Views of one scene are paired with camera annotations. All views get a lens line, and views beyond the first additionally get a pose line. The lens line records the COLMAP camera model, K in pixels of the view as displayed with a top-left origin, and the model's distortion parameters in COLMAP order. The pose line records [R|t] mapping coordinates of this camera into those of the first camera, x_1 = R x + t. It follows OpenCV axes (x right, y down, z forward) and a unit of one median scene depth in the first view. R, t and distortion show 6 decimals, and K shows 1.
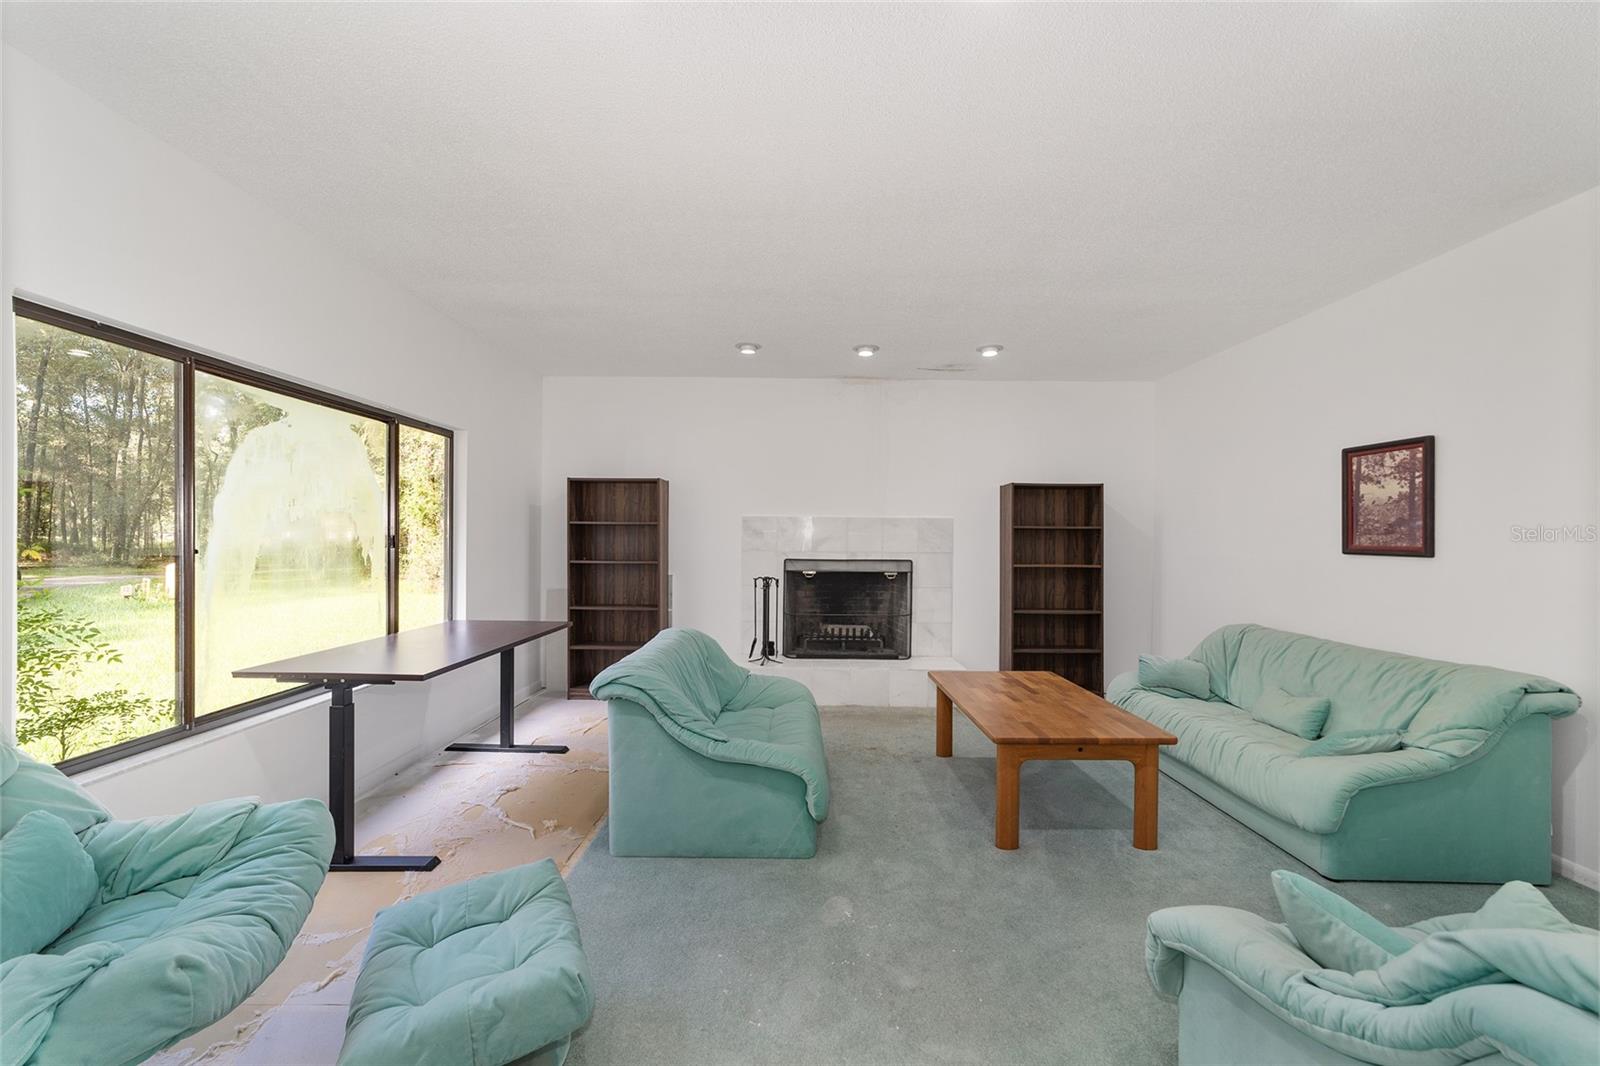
lens RADIAL K [[612.5, 0, 798.7], [0, 612.5, 537.8], [0, 0, 1]] dist [0.002484, 0.000452]
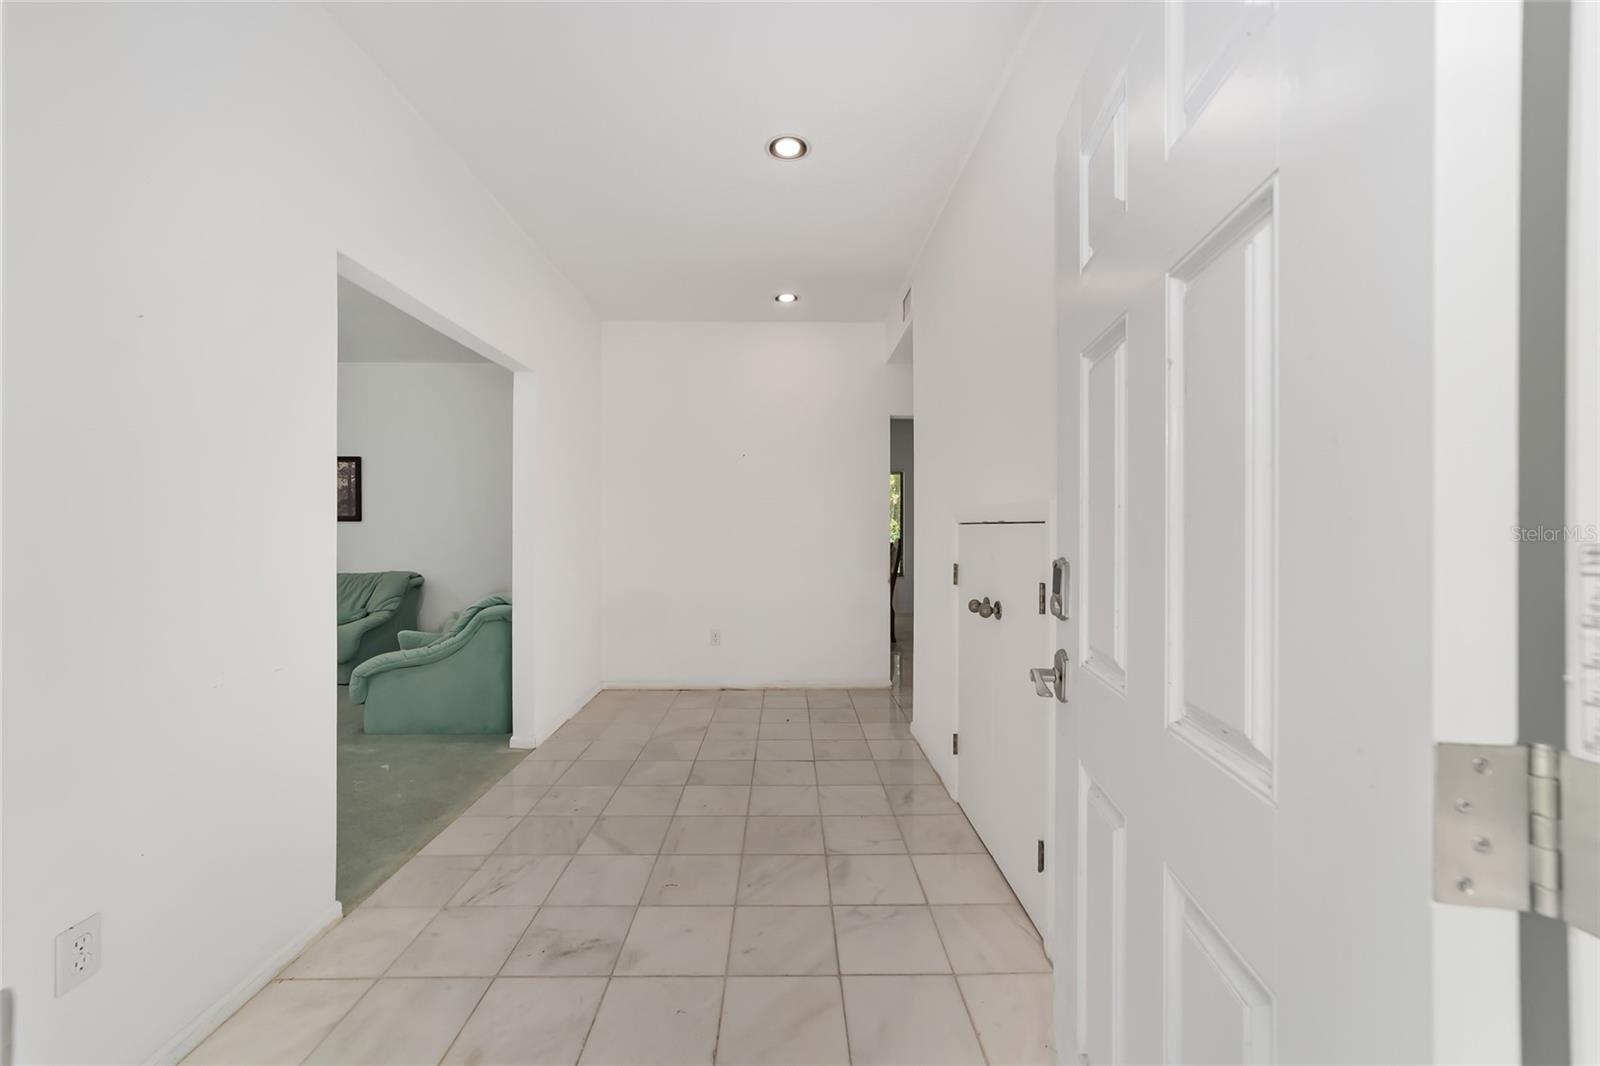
lens RADIAL K [[612.5, 0, 796.4], [0, 612.5, 521.0], [0, 0, 1]] dist [0.002484, 0.000452]
pose [[-0.011430, -0.009521, 0.999889, -0.937955], [0.000403, 0.999955, 0.009527, 0.014883], [-0.999935, 0.000512, -0.011426, -0.343067]]
